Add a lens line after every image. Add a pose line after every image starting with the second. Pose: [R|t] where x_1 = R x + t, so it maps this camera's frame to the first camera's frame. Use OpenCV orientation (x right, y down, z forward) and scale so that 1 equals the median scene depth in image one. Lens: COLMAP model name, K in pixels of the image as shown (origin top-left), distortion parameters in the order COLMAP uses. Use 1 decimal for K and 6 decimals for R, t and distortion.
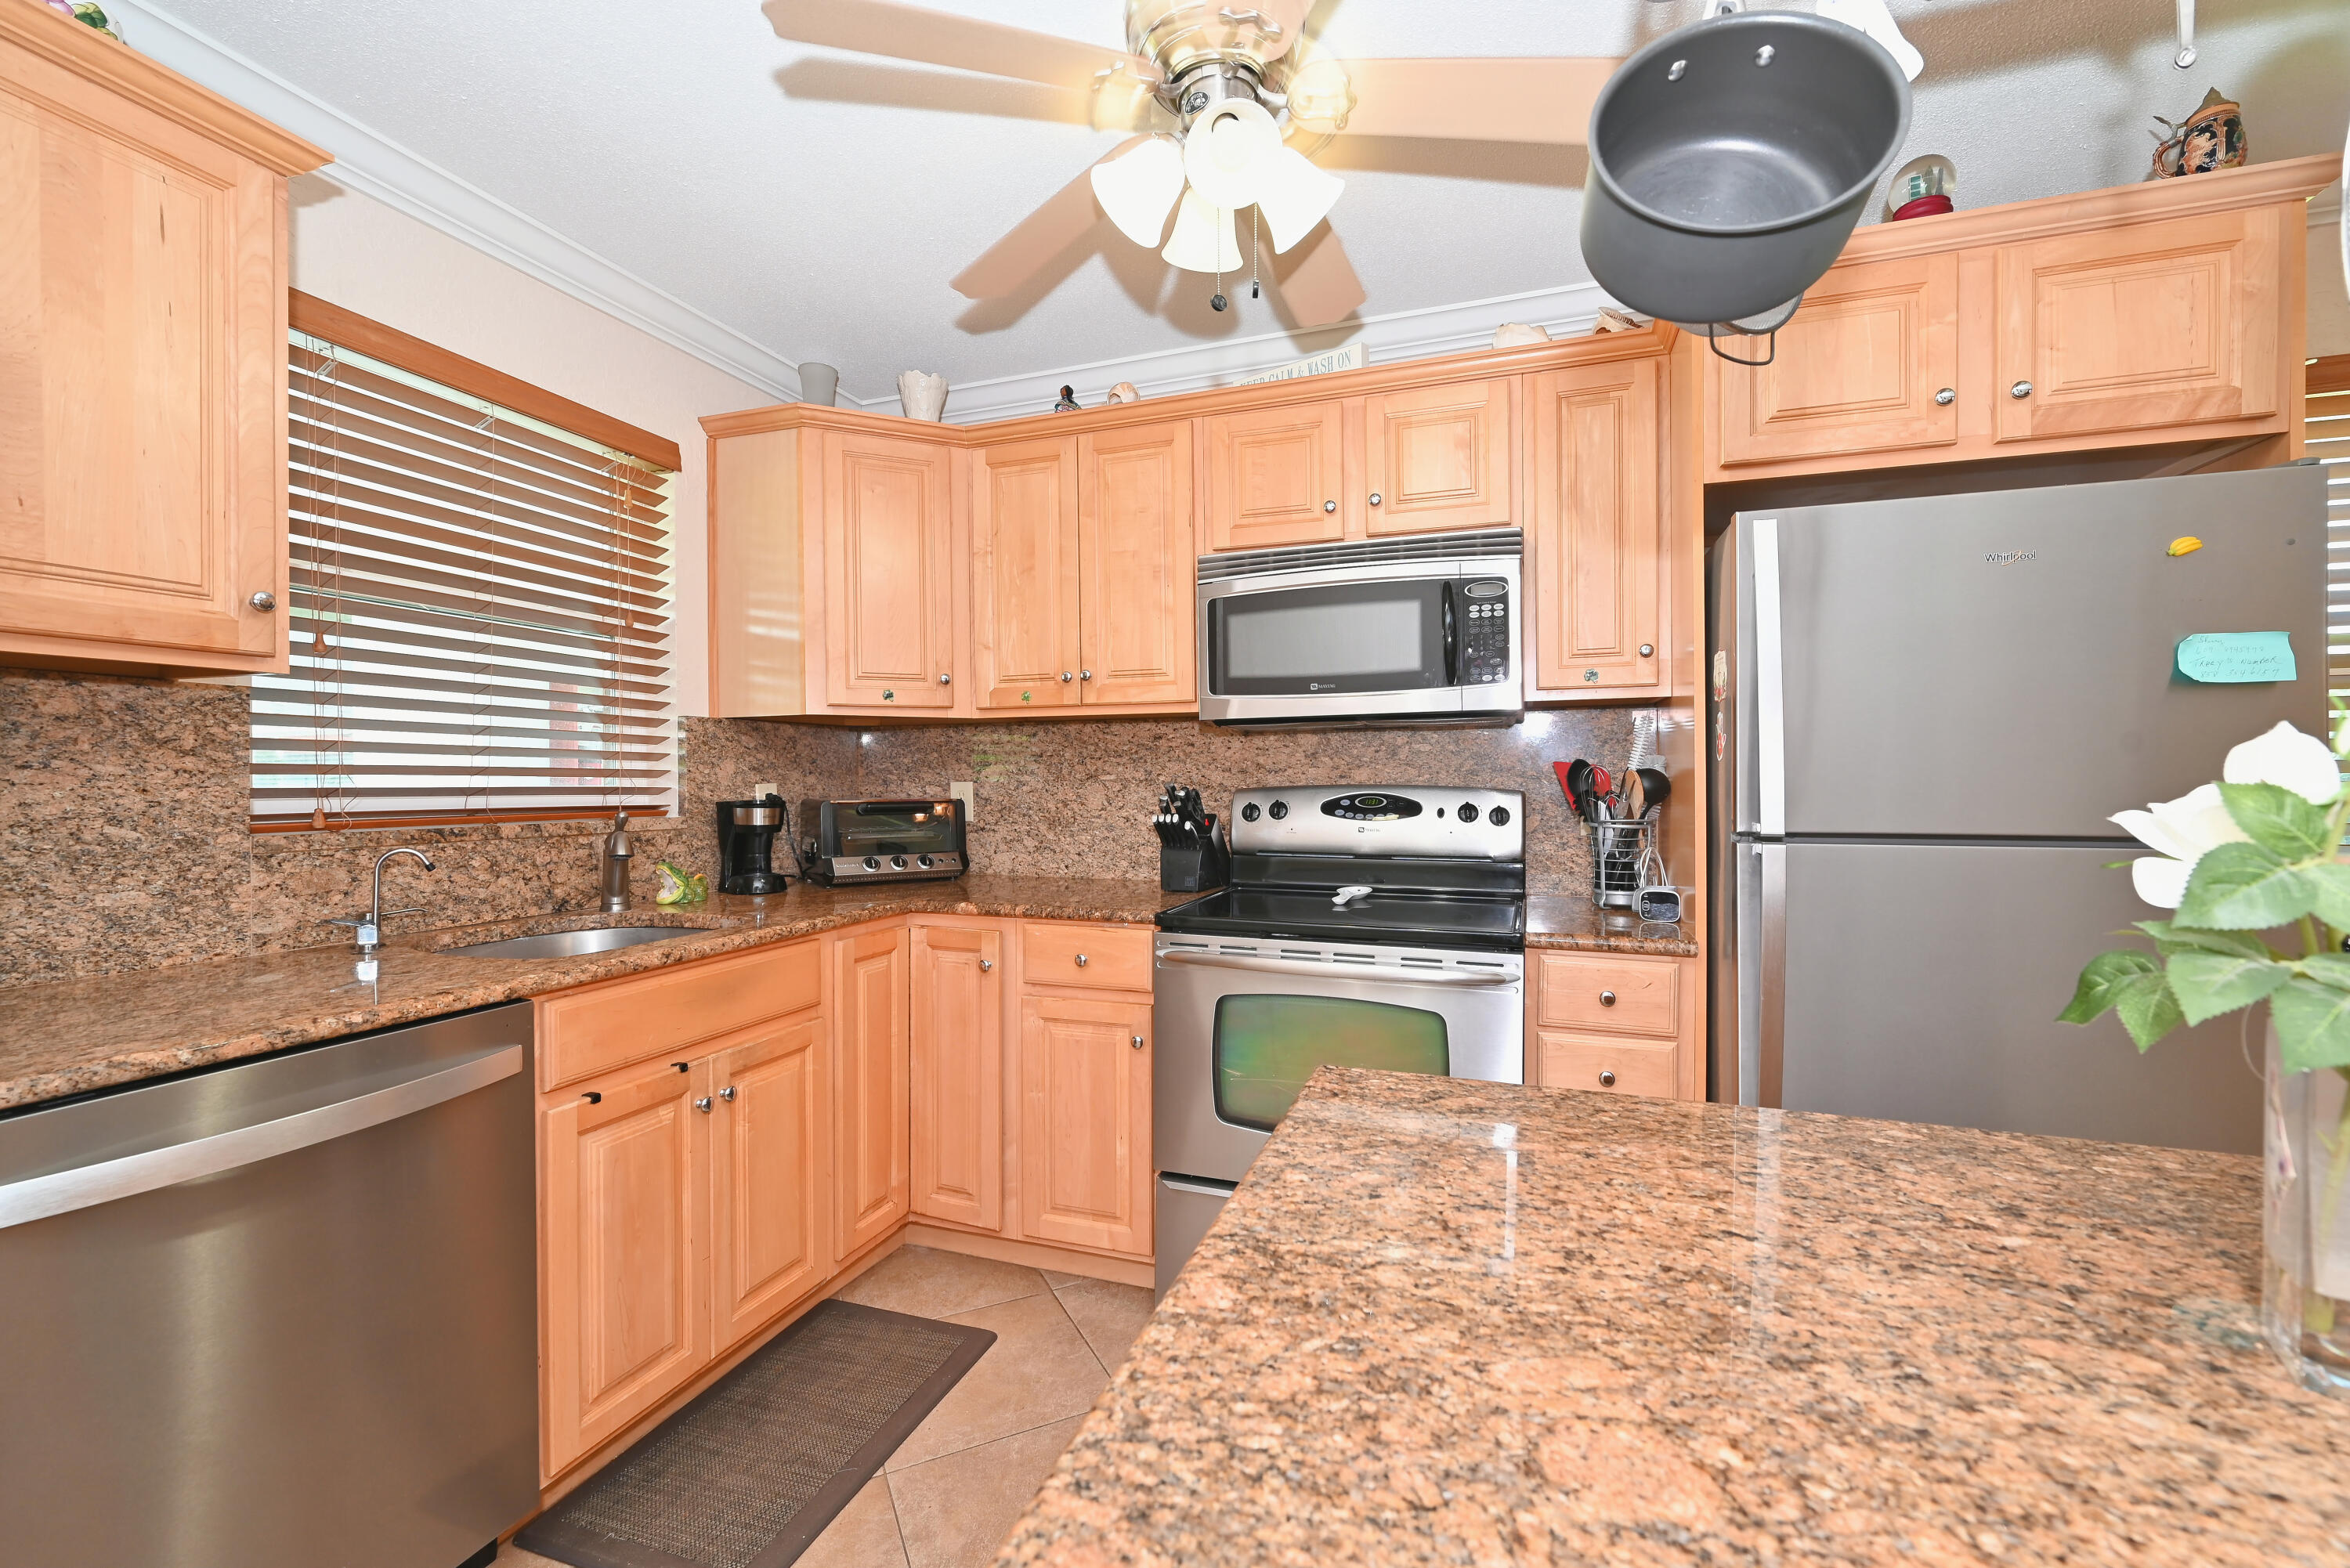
lens RADIAL K [[985.2, 0, 1165.5], [0, 985.2, 783.3], [0, 0, 1]] dist [0.003319, 0.000306]
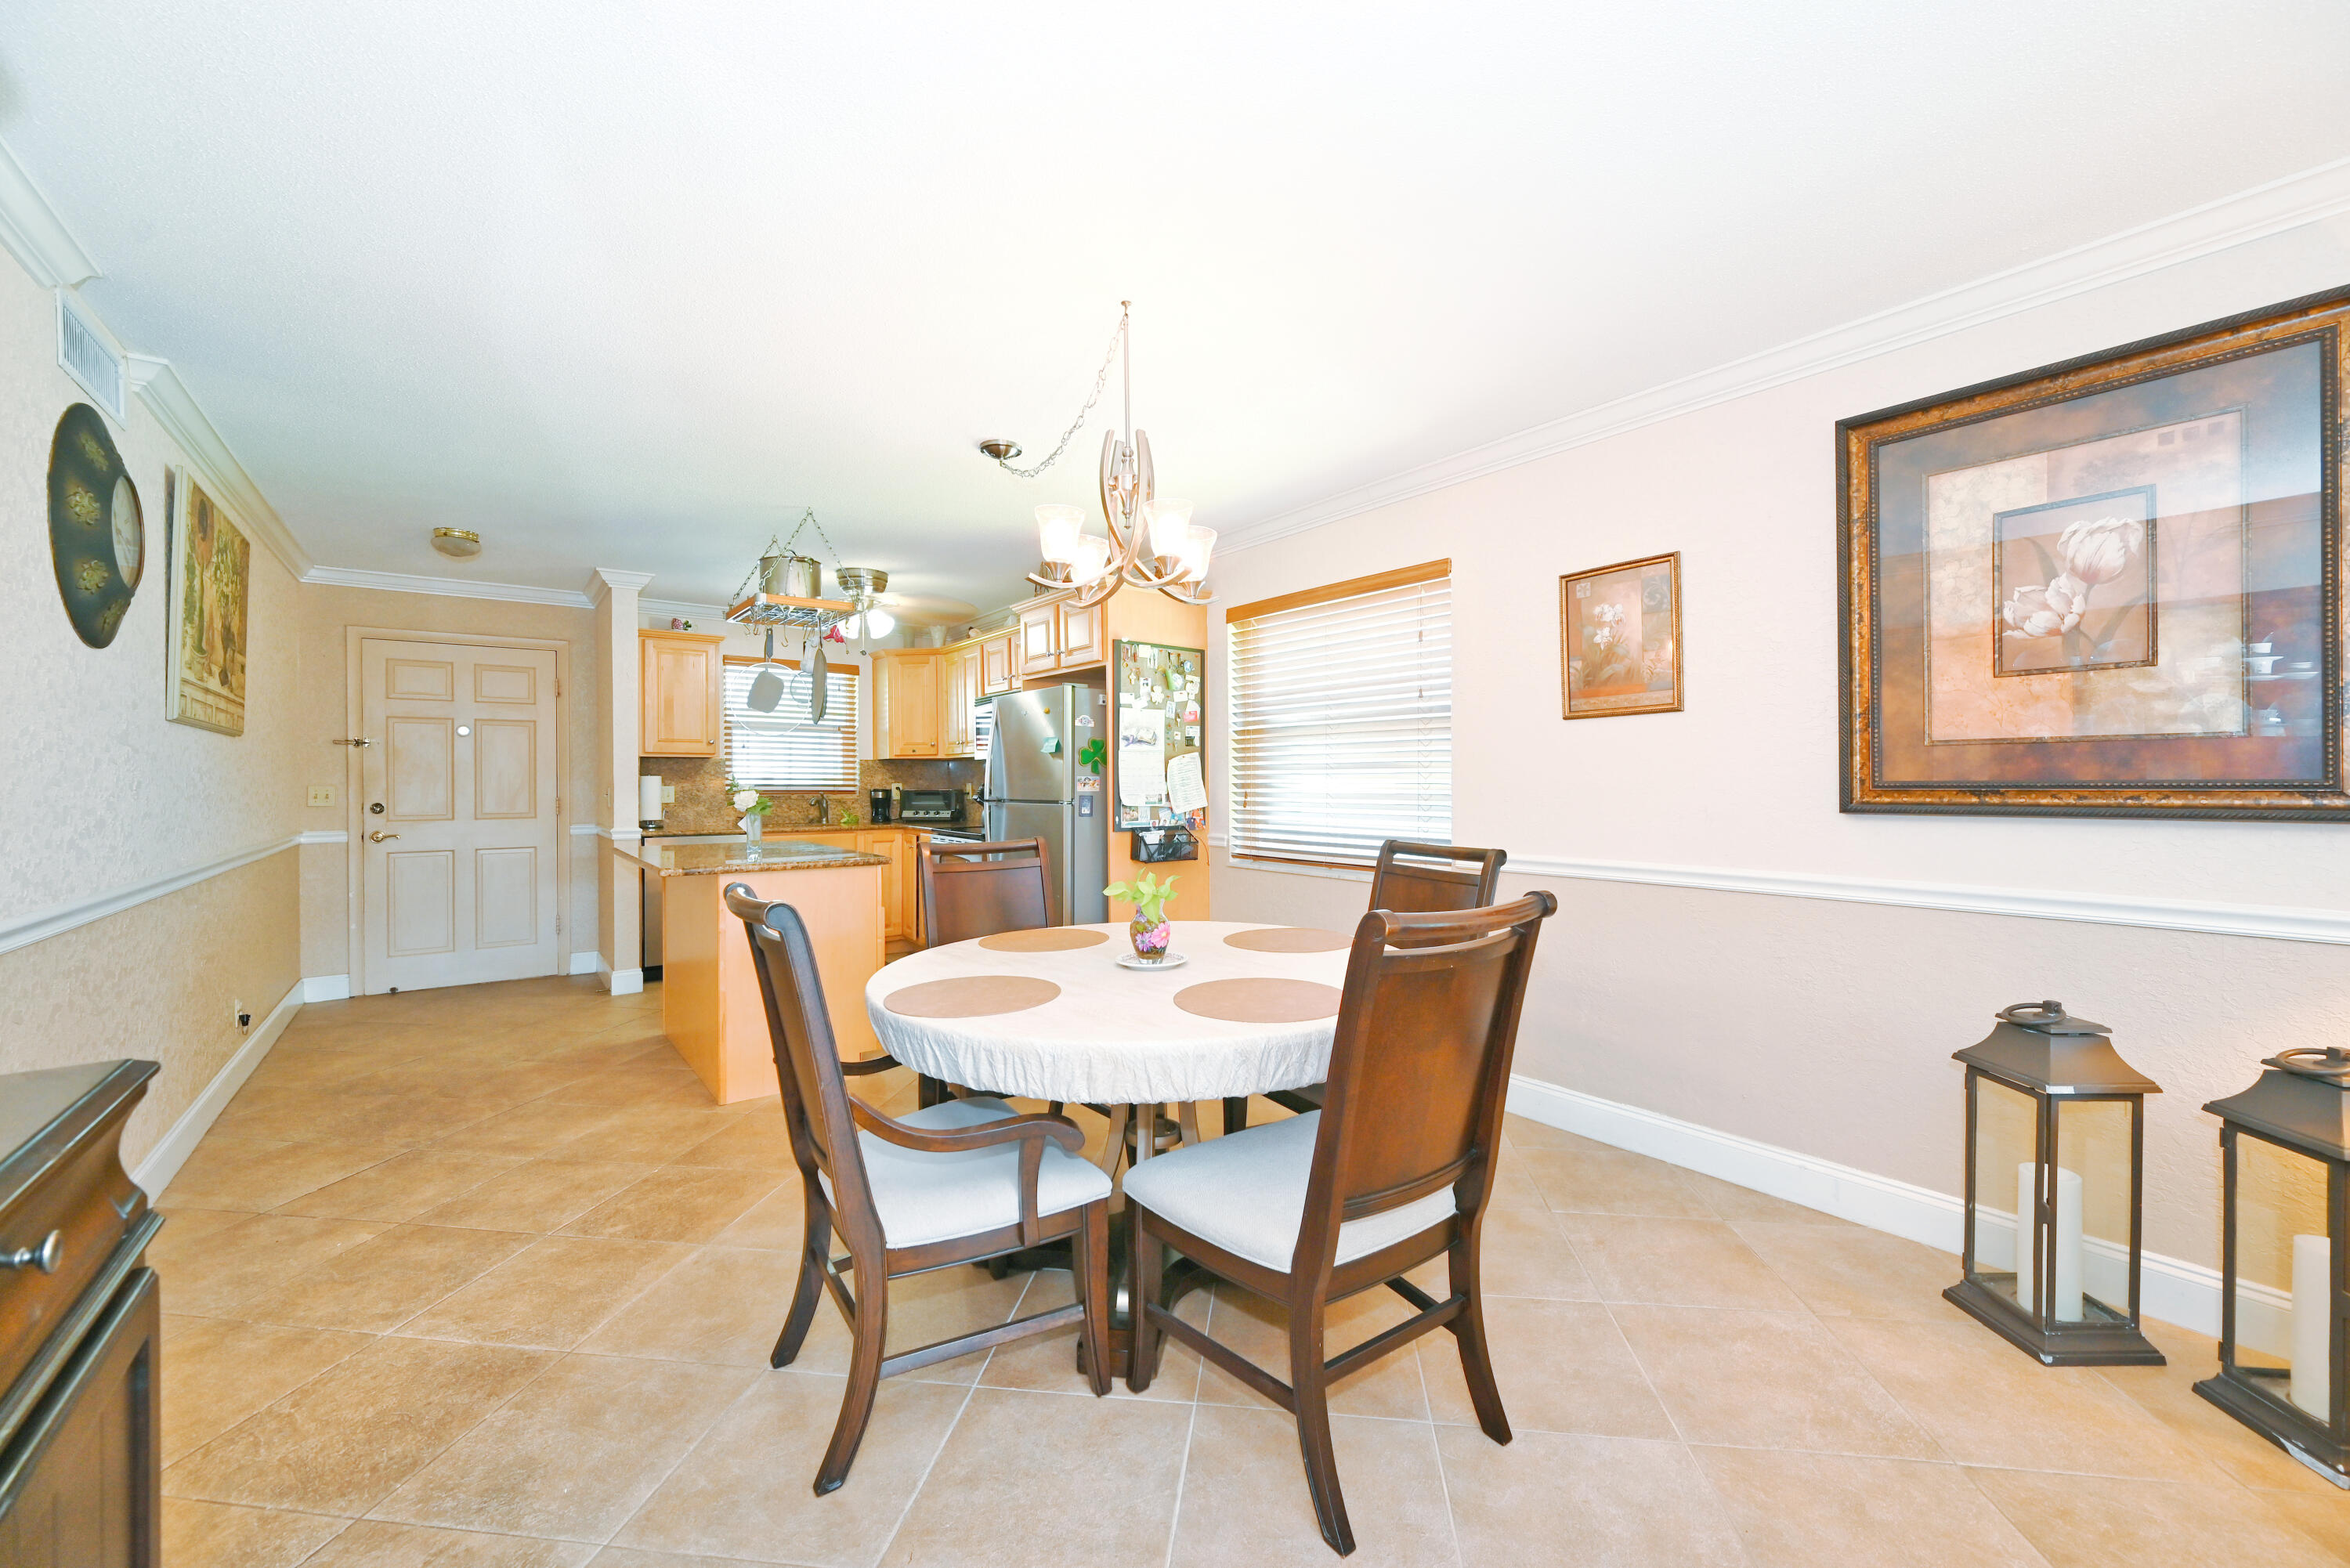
lens RADIAL K [[937.3, 0, 1185.6], [0, 937.3, 782.6], [0, 0, 1]] dist [-0.002260, -0.000030]
pose [[0.836367, 0.001816, -0.548166, 2.039028], [-0.003456, 0.999992, -0.001960, 0.001130], [0.548158, 0.003534, 0.836367, -0.874203]]
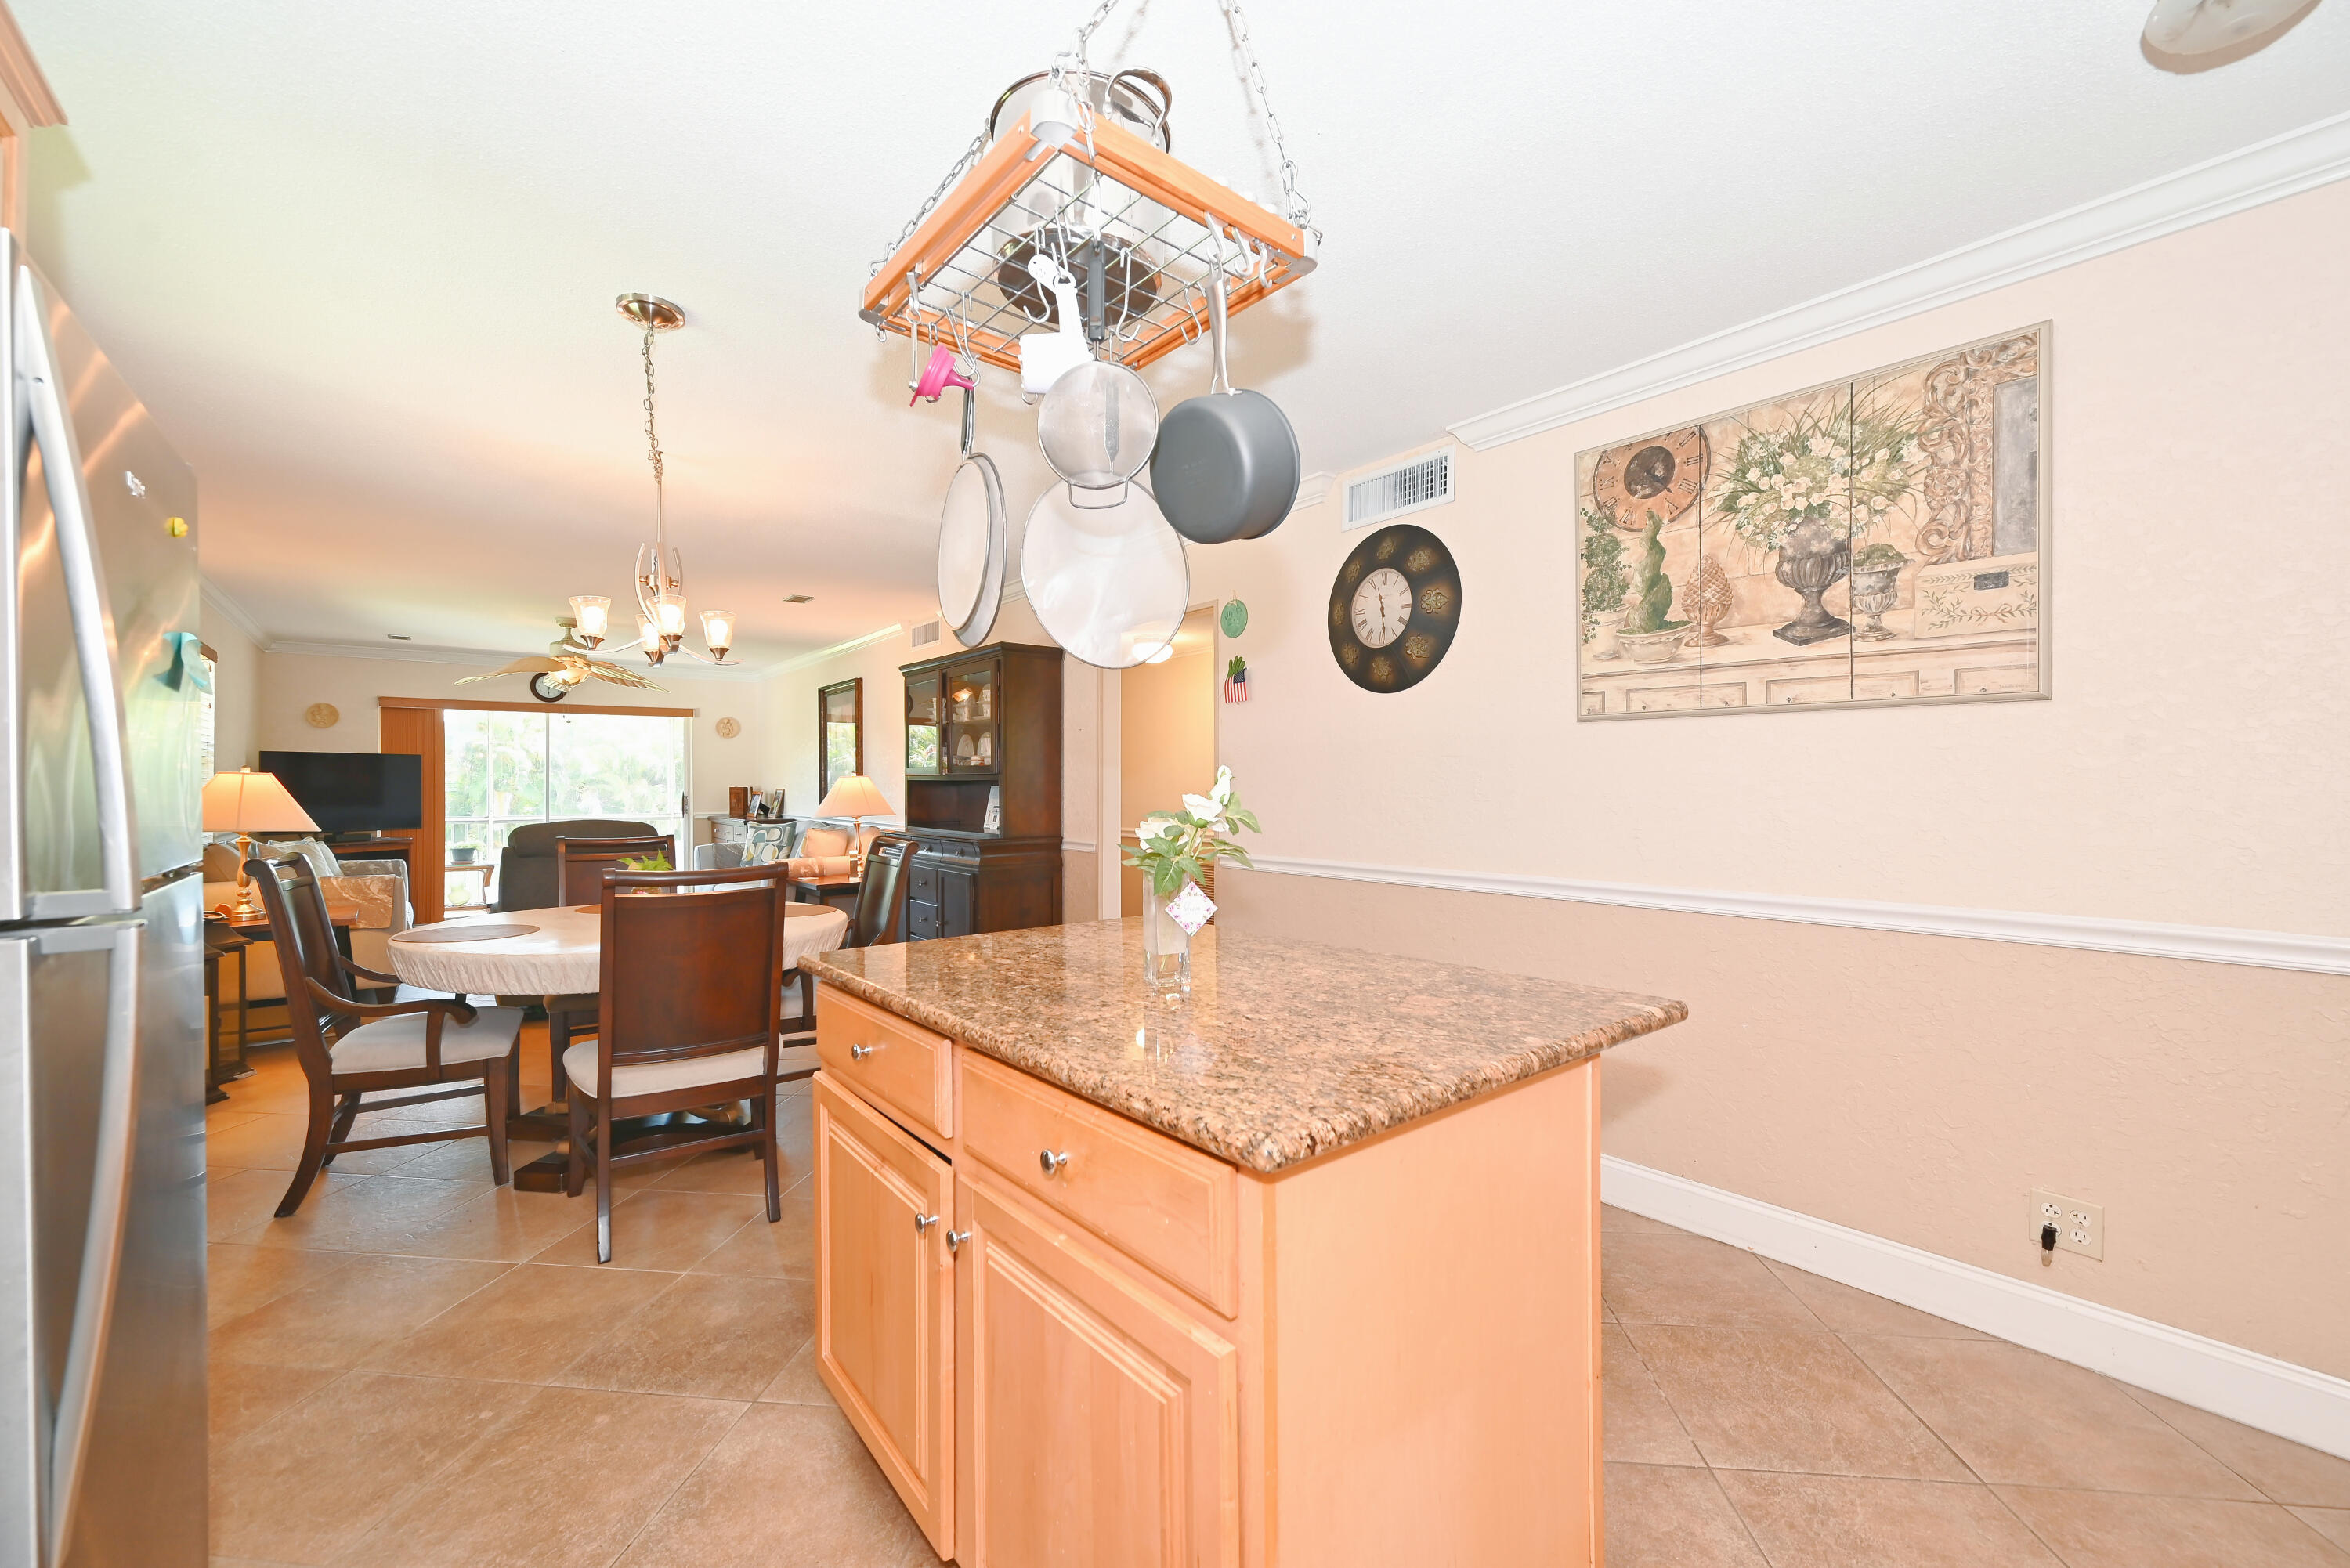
lens RADIAL K [[937.3, 0, 1178.4], [0, 937.3, 783.1], [0, 0, 1]] dist [-0.002260, -0.000030]
pose [[-0.852158, 0.005676, 0.523254, -0.094162], [0.007661, 0.999969, 0.001631, -0.008840], [-0.523228, 0.005399, -0.852175, 0.826308]]
